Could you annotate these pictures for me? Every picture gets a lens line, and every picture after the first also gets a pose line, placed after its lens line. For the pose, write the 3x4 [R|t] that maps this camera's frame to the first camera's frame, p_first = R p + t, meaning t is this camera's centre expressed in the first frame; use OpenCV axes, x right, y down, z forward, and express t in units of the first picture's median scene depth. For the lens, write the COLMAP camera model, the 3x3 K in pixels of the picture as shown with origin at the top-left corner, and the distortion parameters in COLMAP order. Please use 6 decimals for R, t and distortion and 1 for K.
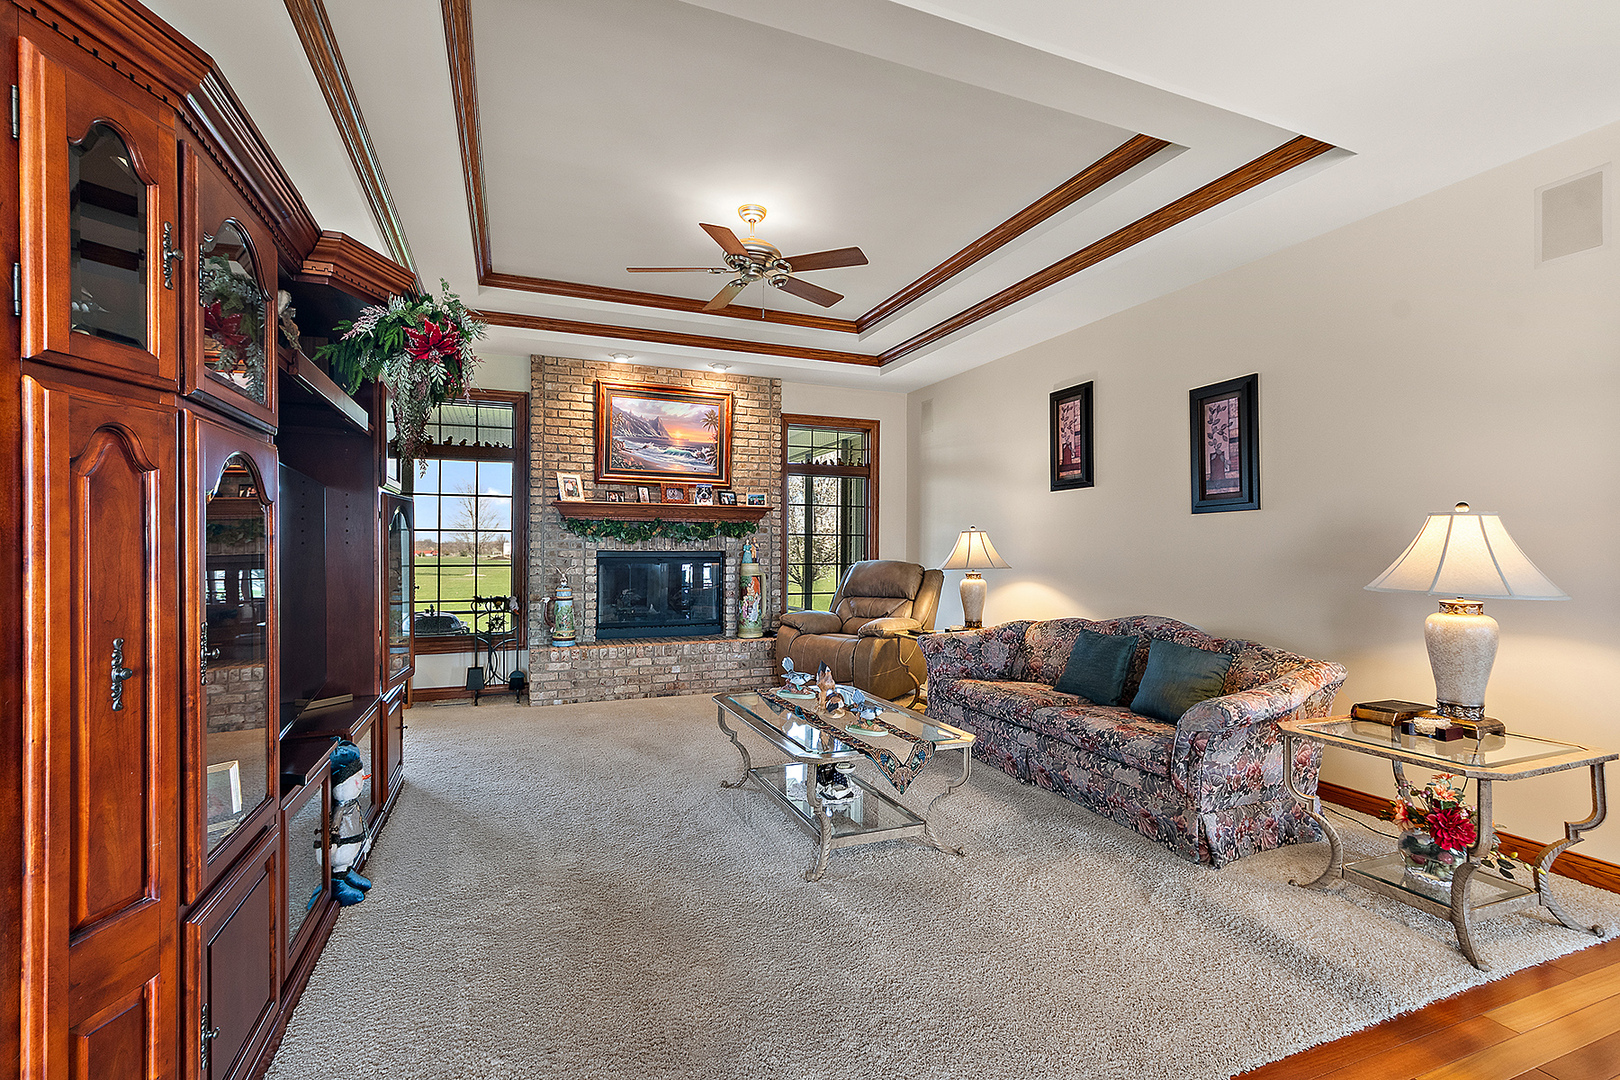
lens RADIAL K [[729.3, 0, 839.8], [0, 729.3, 546.6], [0, 0, 1]] dist [0.008776, -0.003368]
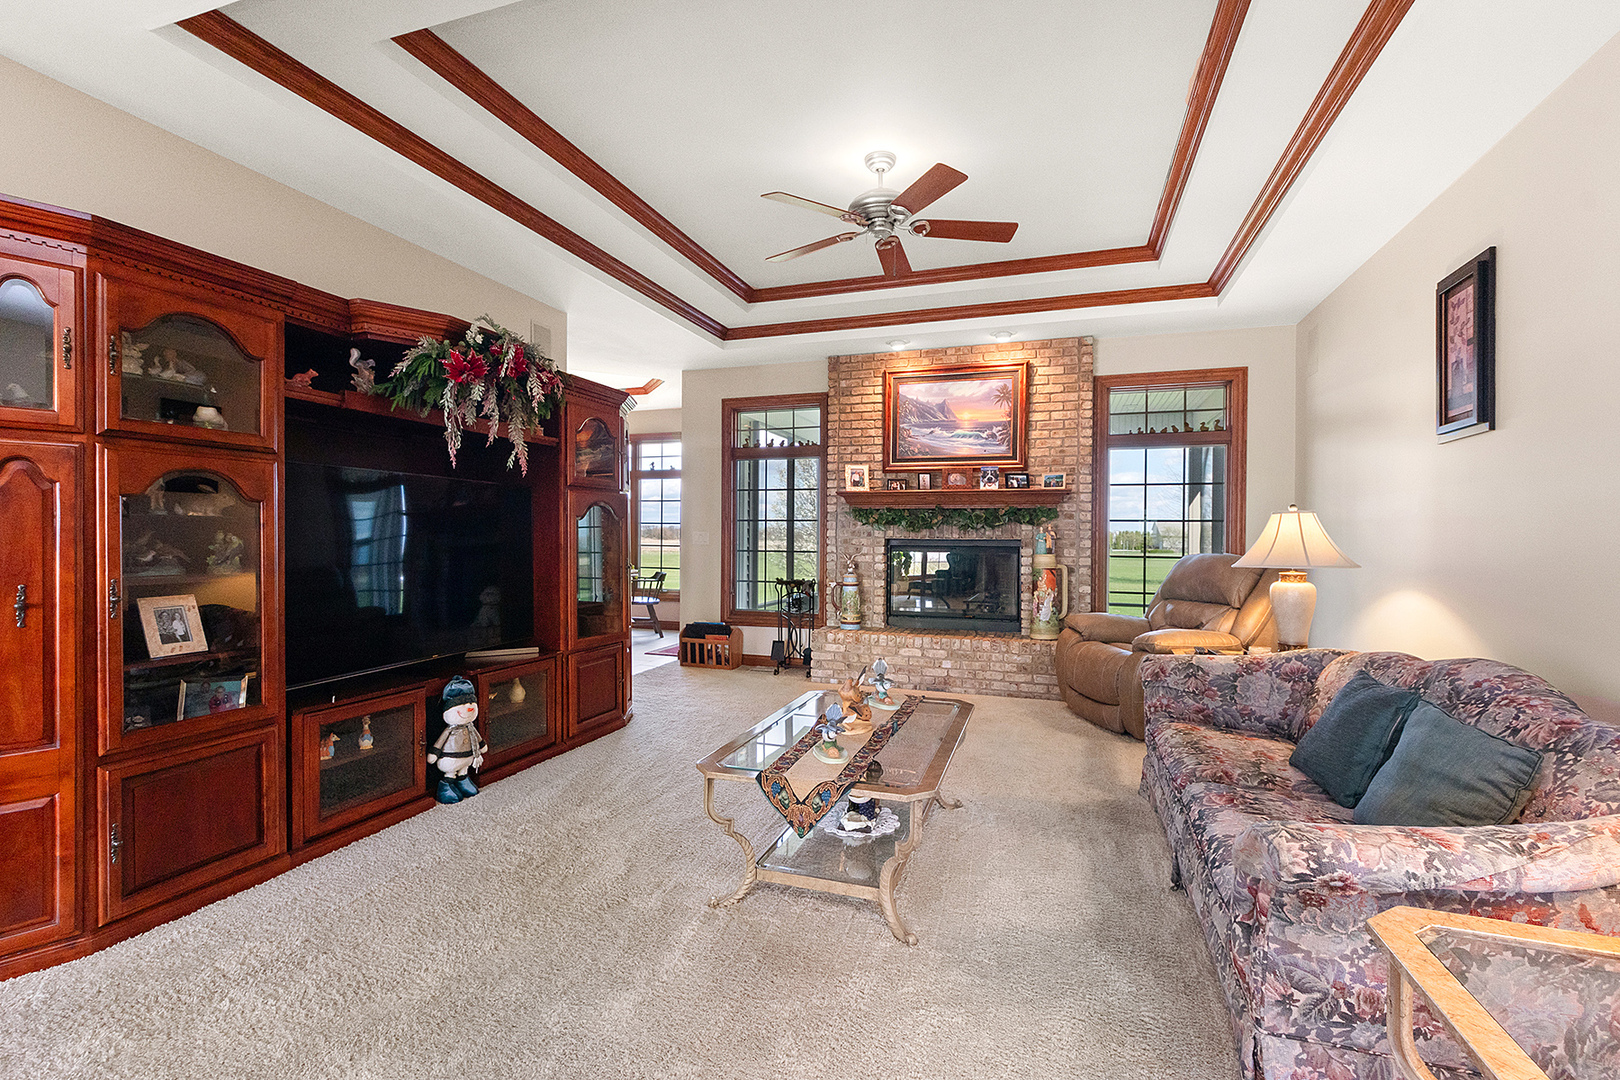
lens RADIAL K [[729.3, 0, 810.8], [0, 729.3, 544.8], [0, 0, 1]] dist [0.008776, -0.003368]
pose [[0.749978, 0.009103, -0.661400, 0.262543], [-0.001659, 0.999928, 0.011881, 0.002102], [0.661460, -0.007813, 0.749940, 0.169050]]
